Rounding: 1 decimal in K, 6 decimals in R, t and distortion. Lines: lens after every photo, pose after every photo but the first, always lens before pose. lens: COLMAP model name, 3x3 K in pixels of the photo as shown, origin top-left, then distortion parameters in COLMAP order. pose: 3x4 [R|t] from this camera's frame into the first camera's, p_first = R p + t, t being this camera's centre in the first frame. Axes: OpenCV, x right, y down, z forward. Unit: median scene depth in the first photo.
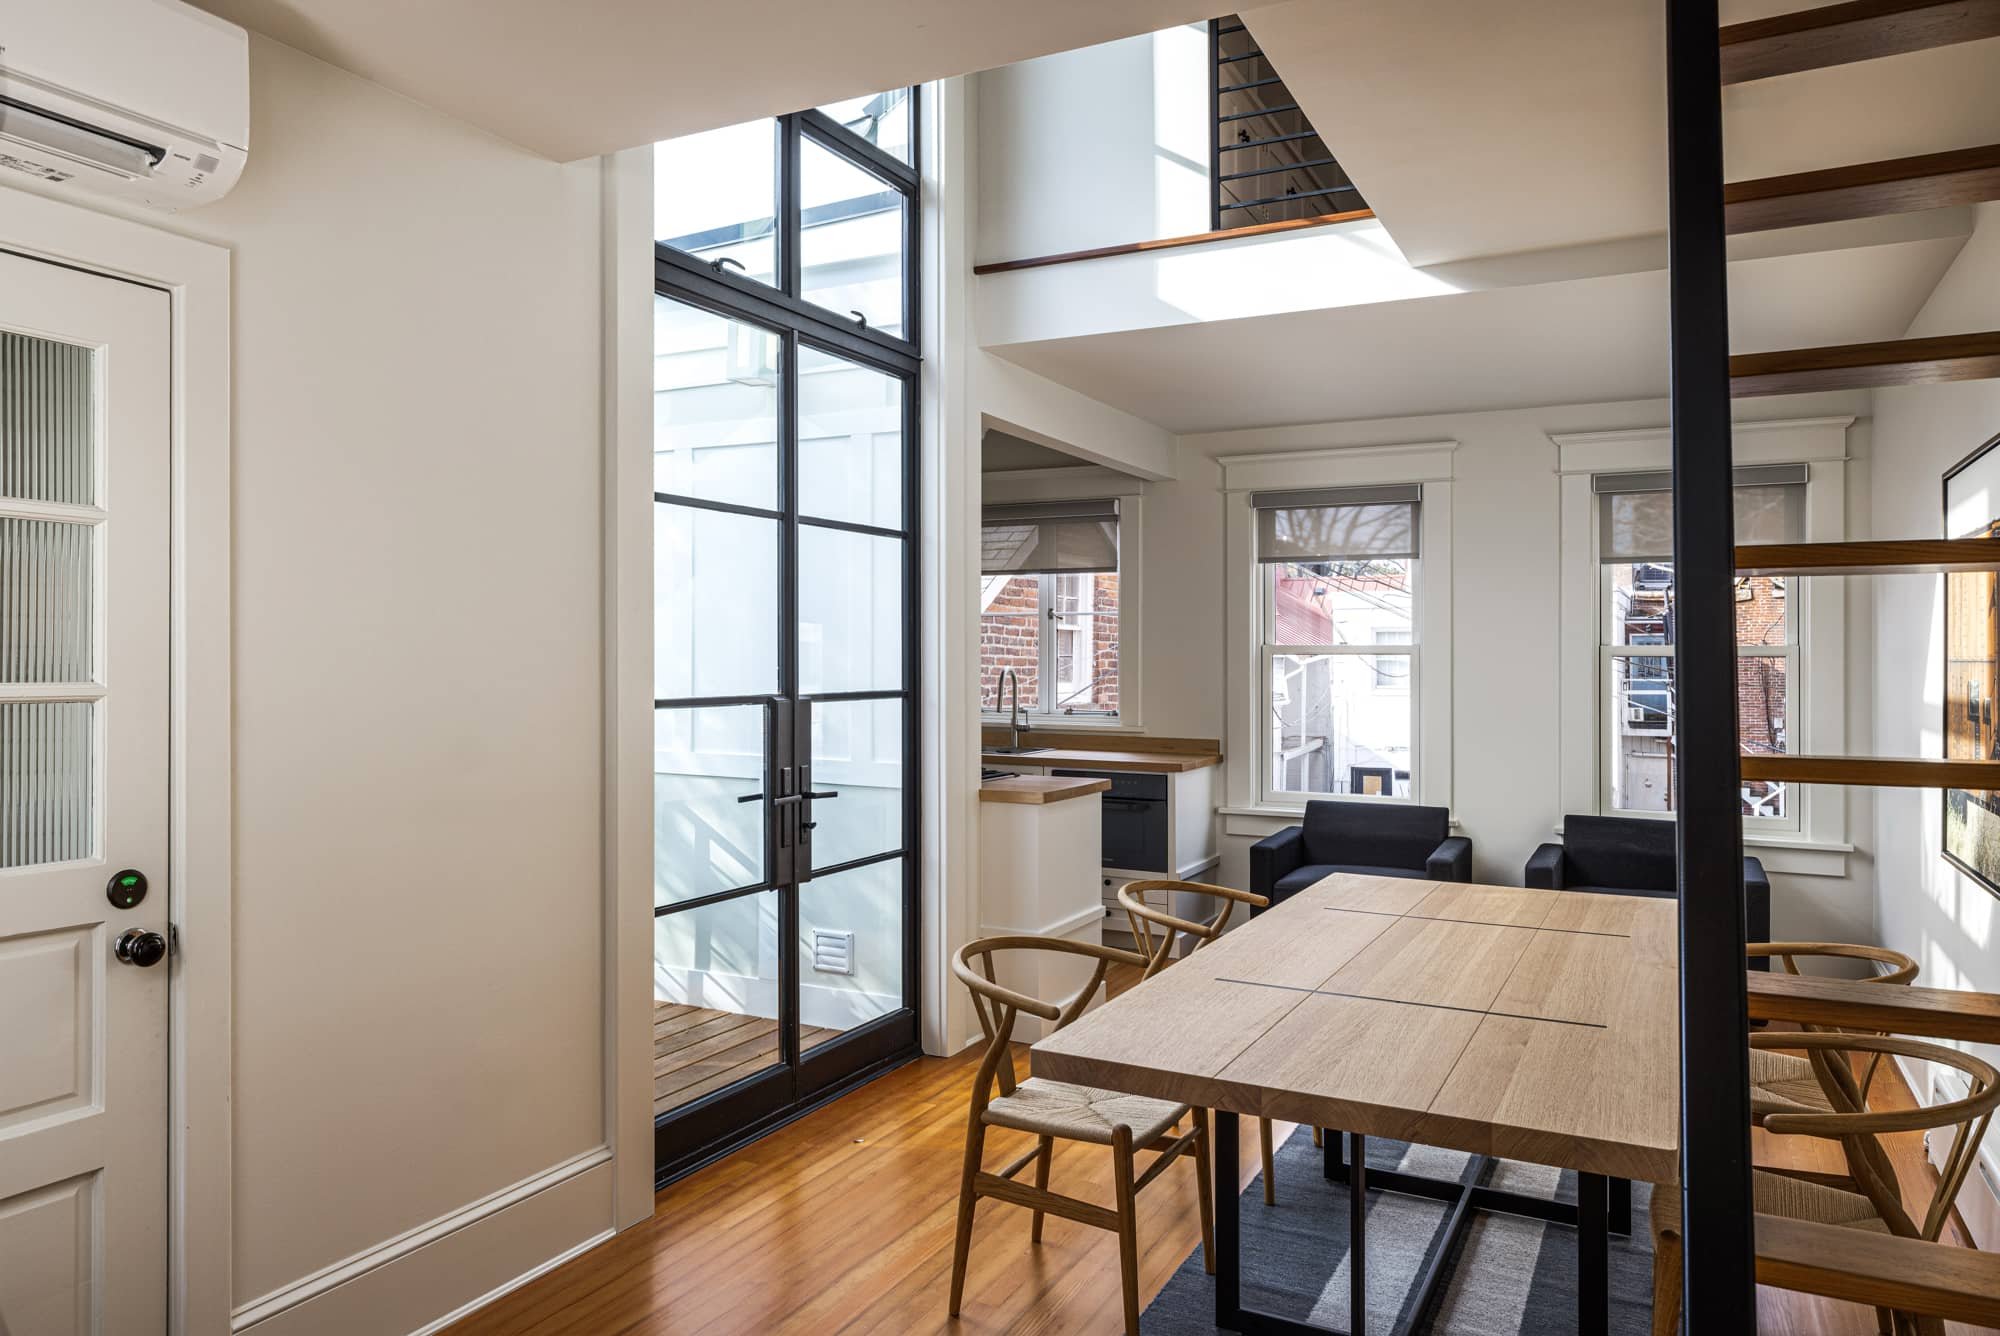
lens RADIAL K [[1378.4, 0, 1000.0], [0, 1378.4, 668.0], [0, 0, 1]] dist [-0.003605, -0.001514]
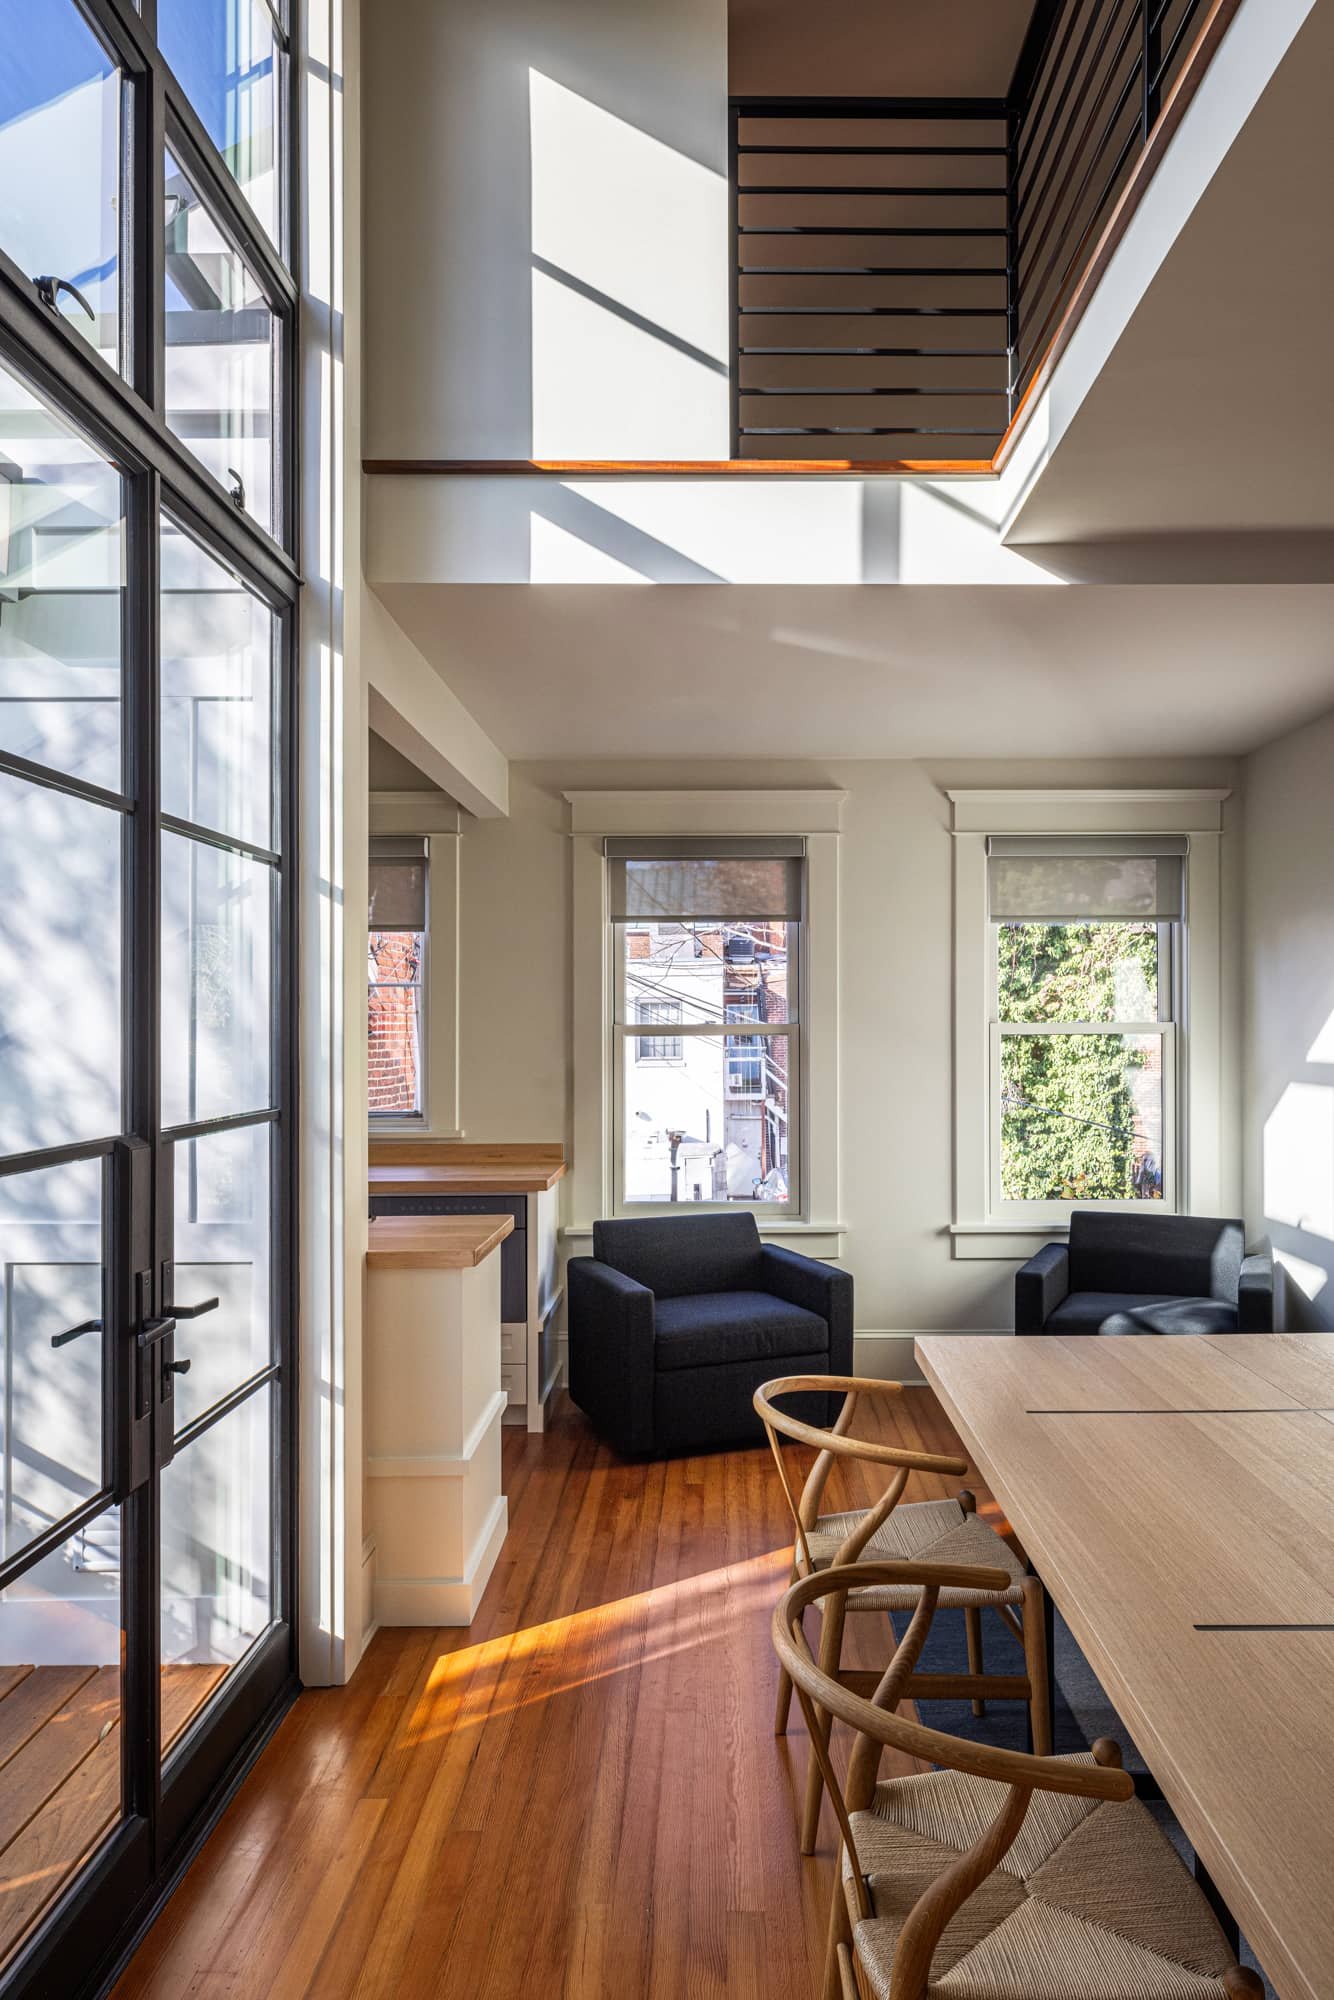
lens RADIAL K [[1378.4, 0, 731.6], [0, 1378.4, 1000.8], [0, 0, 1]] dist [-0.003605, -0.001514]
pose [[0.895094, 0.003491, 0.445864, -0.167197], [0.008242, 0.999669, -0.024374, -0.015391], [-0.445802, 0.025491, 0.894769, 0.360233]]
